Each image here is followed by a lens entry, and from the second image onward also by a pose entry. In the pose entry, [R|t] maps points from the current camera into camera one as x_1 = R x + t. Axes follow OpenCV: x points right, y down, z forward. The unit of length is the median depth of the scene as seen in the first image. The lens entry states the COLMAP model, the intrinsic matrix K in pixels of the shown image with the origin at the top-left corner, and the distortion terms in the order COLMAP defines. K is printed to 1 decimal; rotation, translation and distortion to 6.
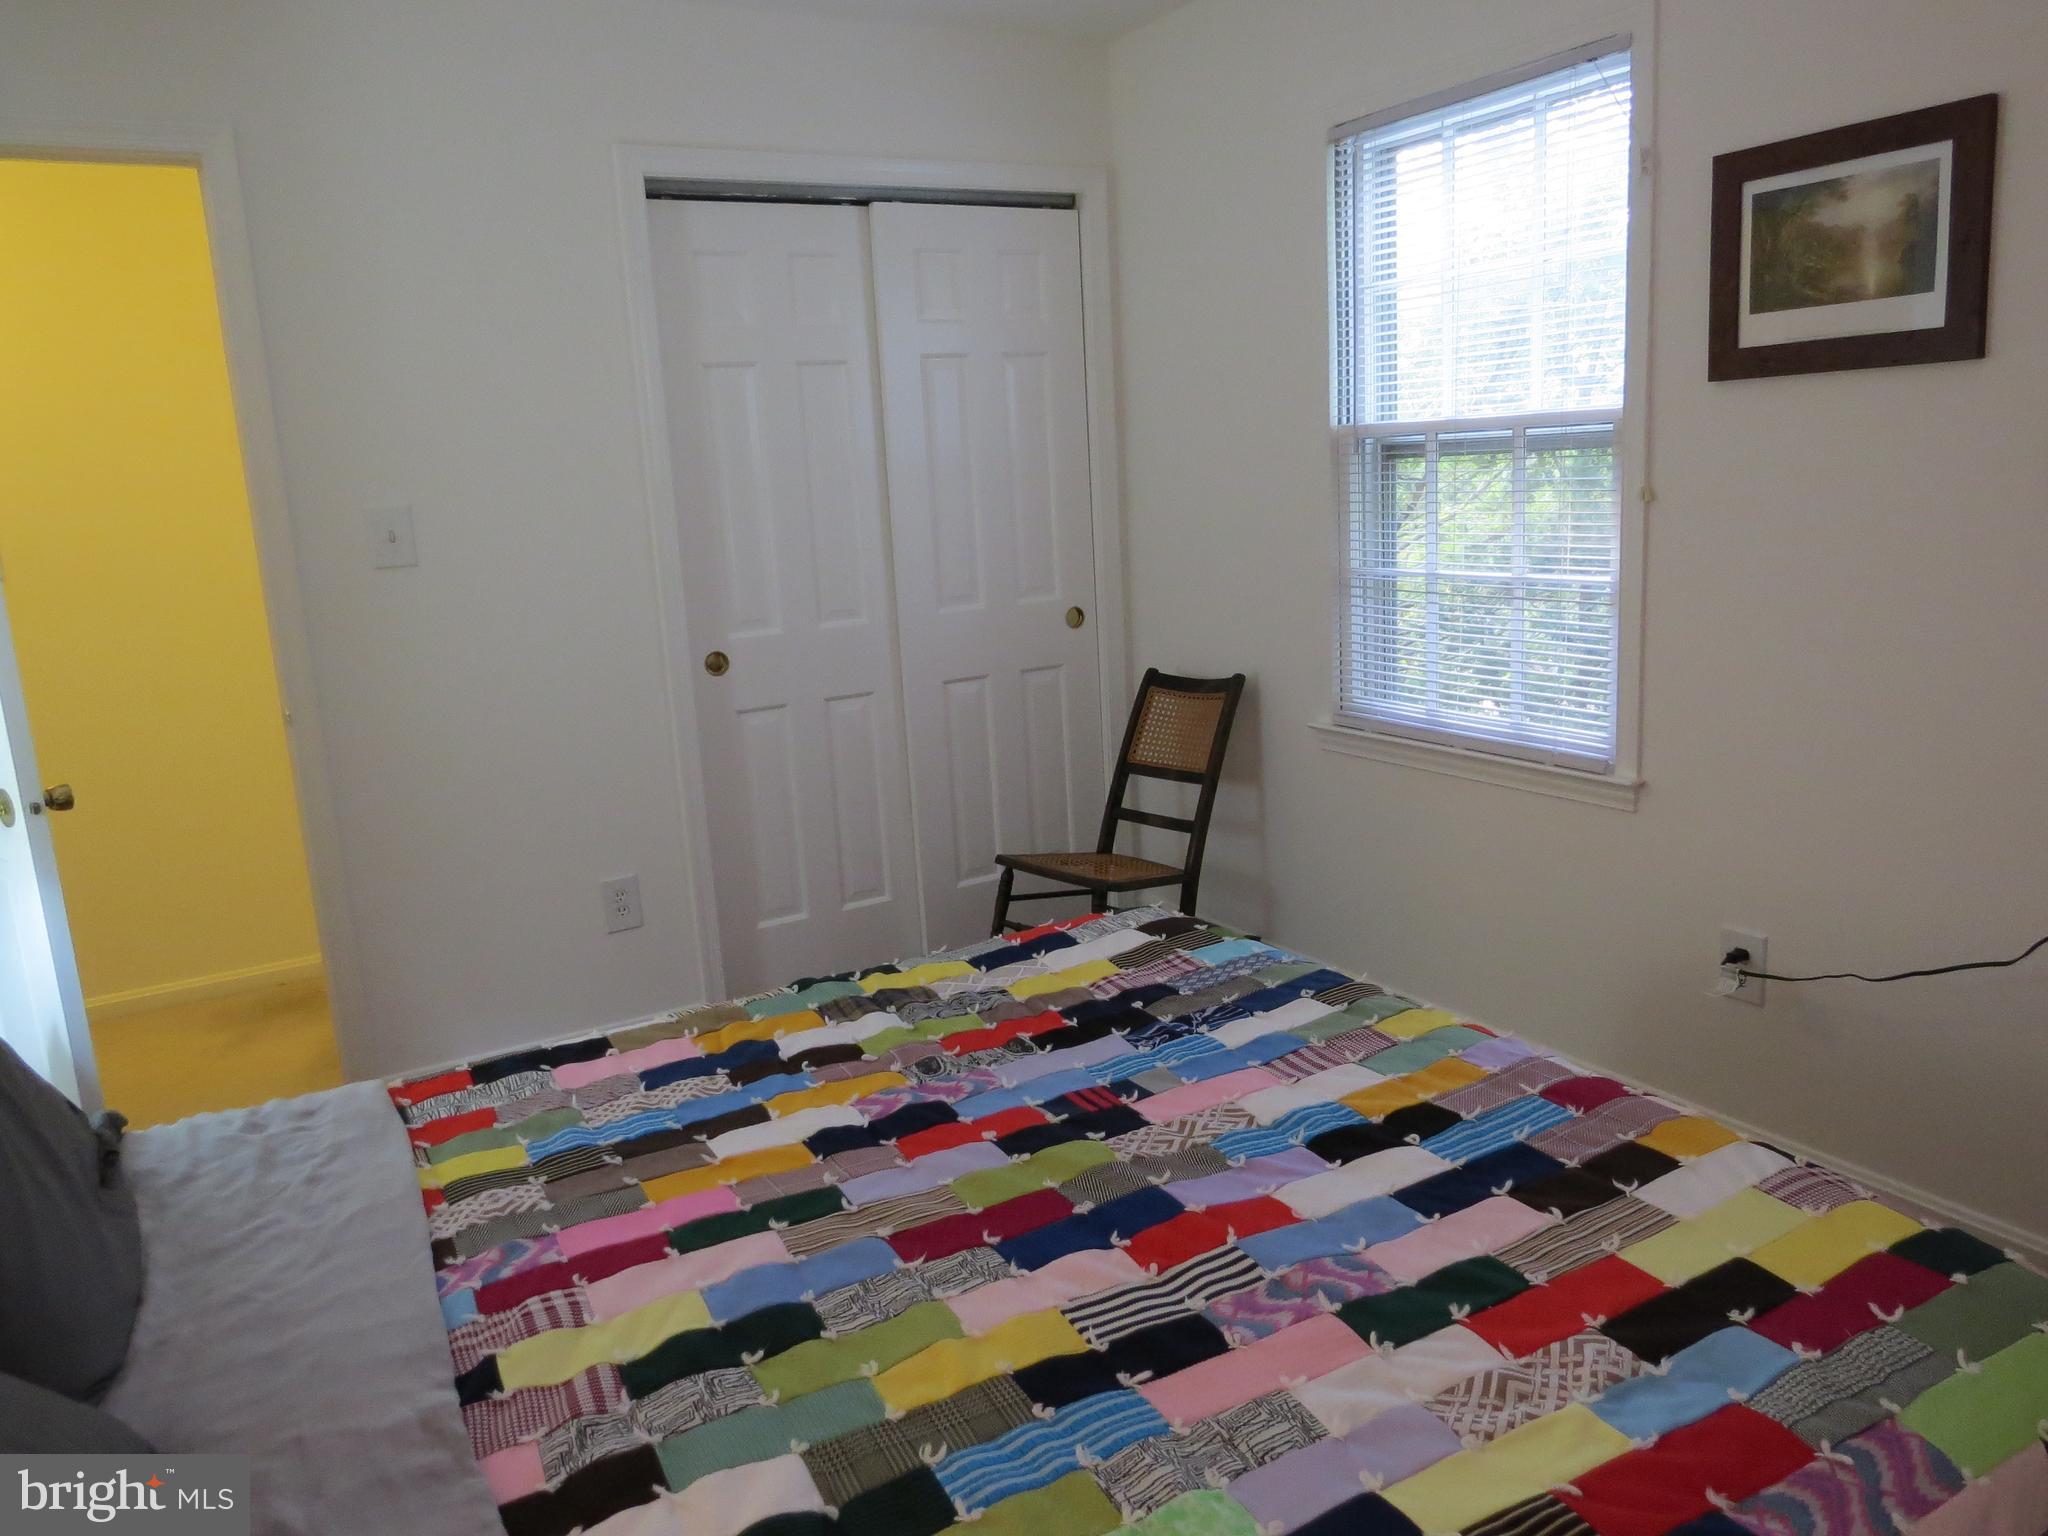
lens RADIAL K [[1458.4, 0, 1030.4], [0, 1458.4, 768.0], [0, 0, 1]] dist [-0.007630, -0.009721]
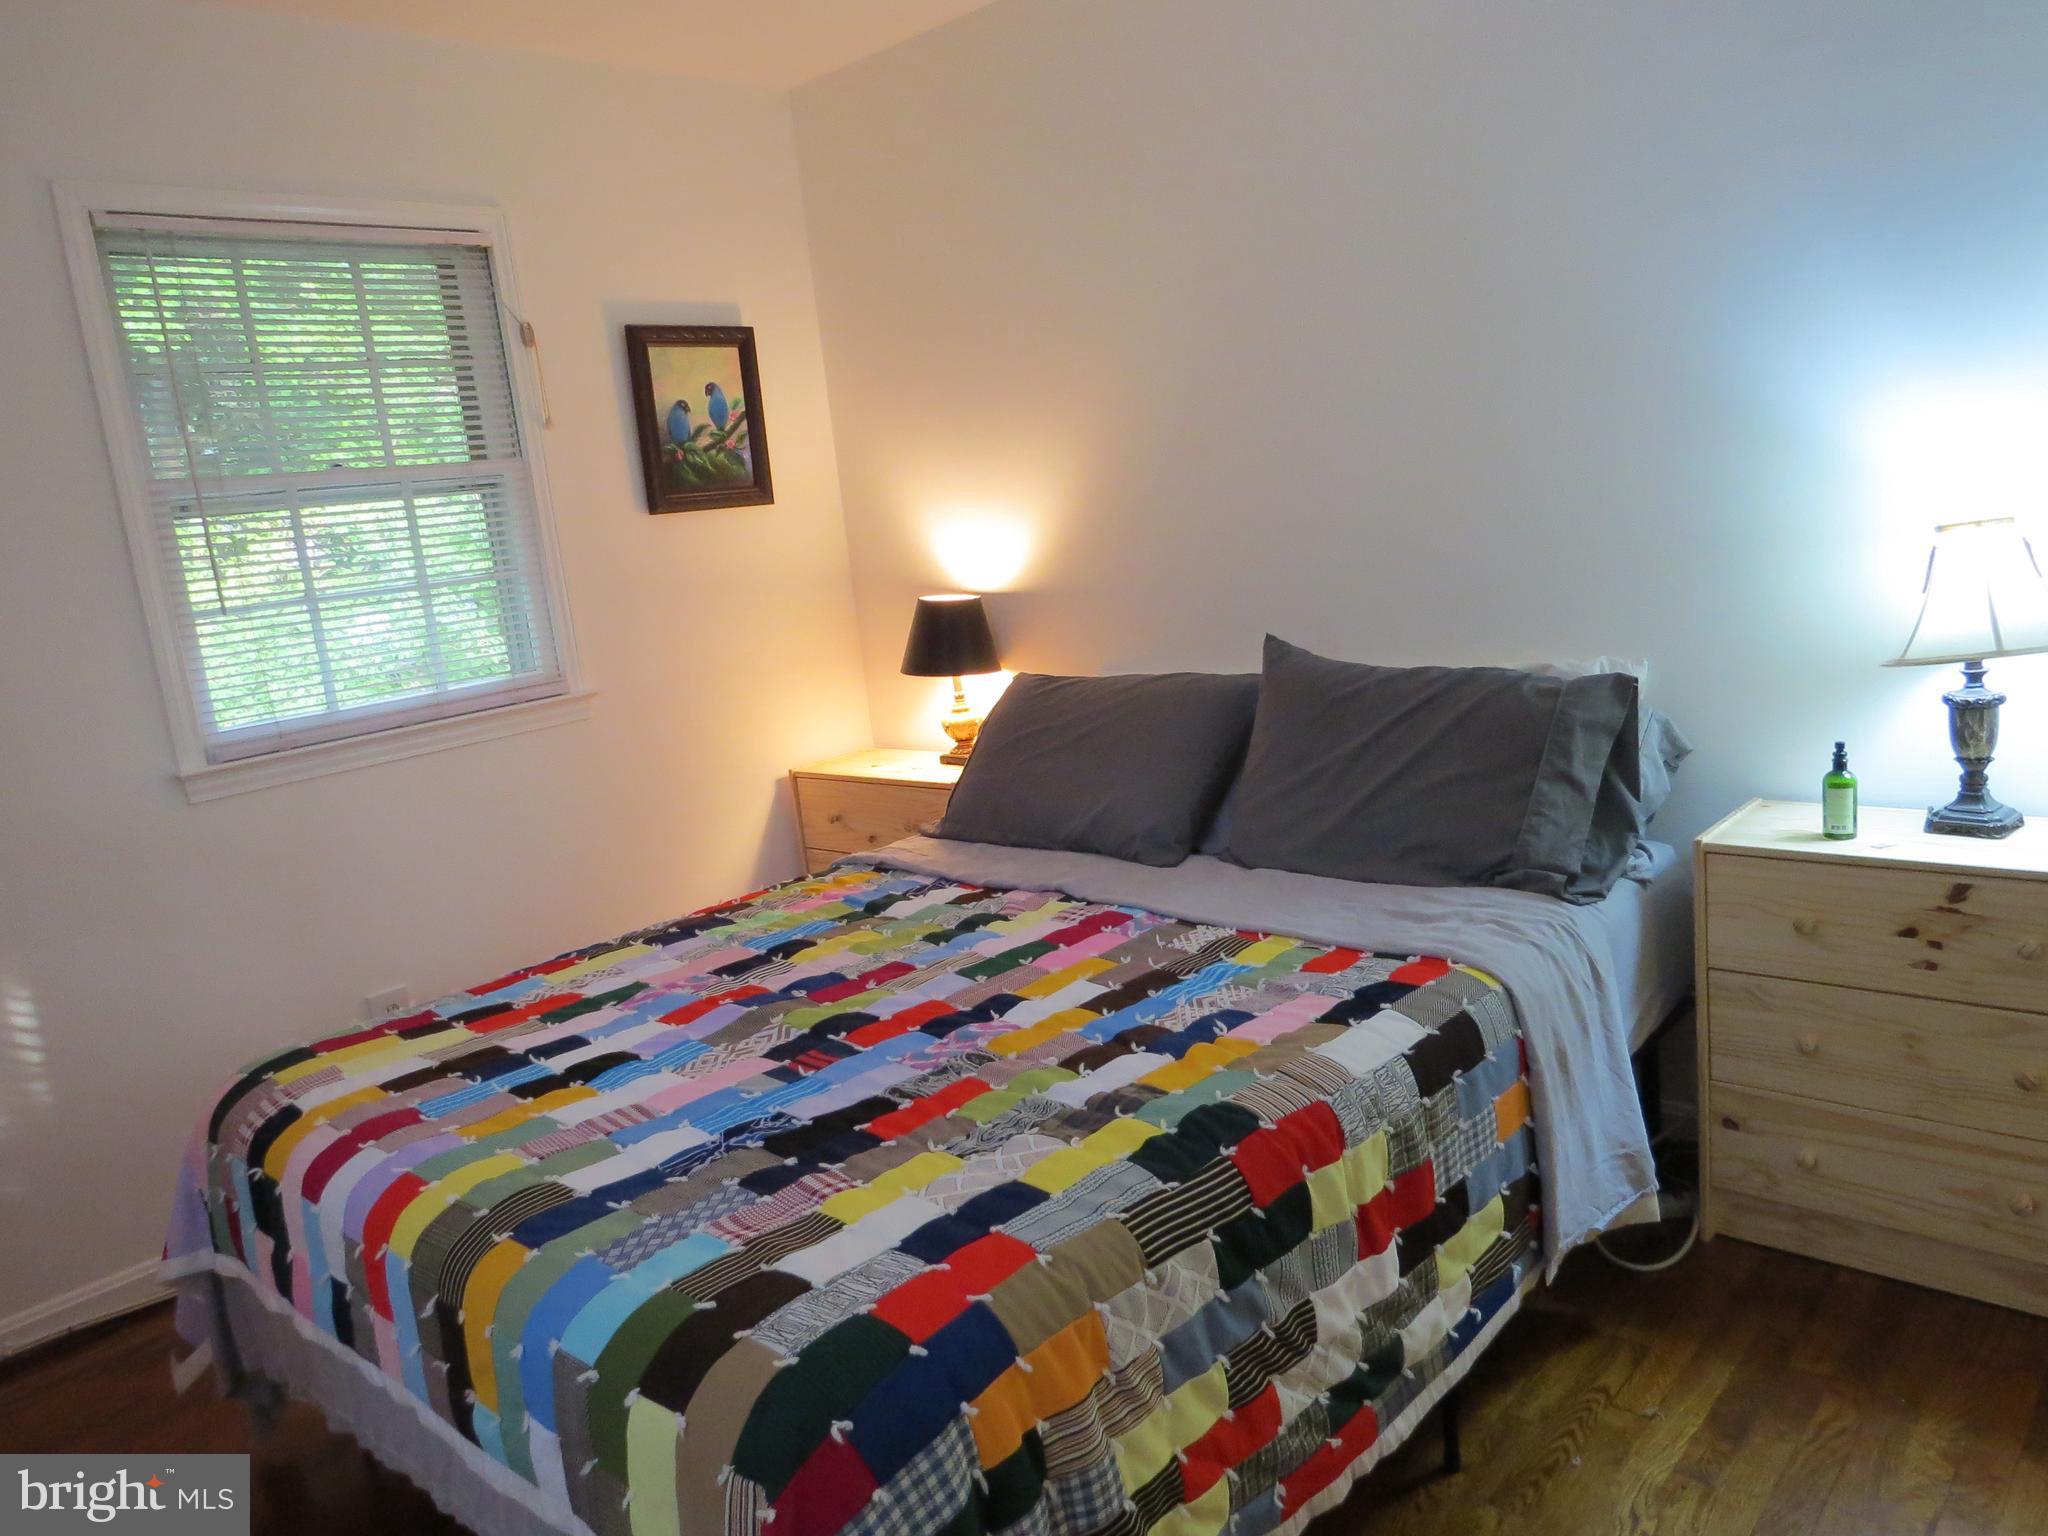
lens RADIAL K [[1458.4, 0, 1030.4], [0, 1458.4, 768.0], [0, 0, 1]] dist [-0.007630, -0.009721]
pose [[-0.940602, 0.219435, -0.259067, 0.133918], [0.106906, 0.915674, 0.387444, -0.427064], [0.322239, 0.336735, -0.884744, 2.058360]]
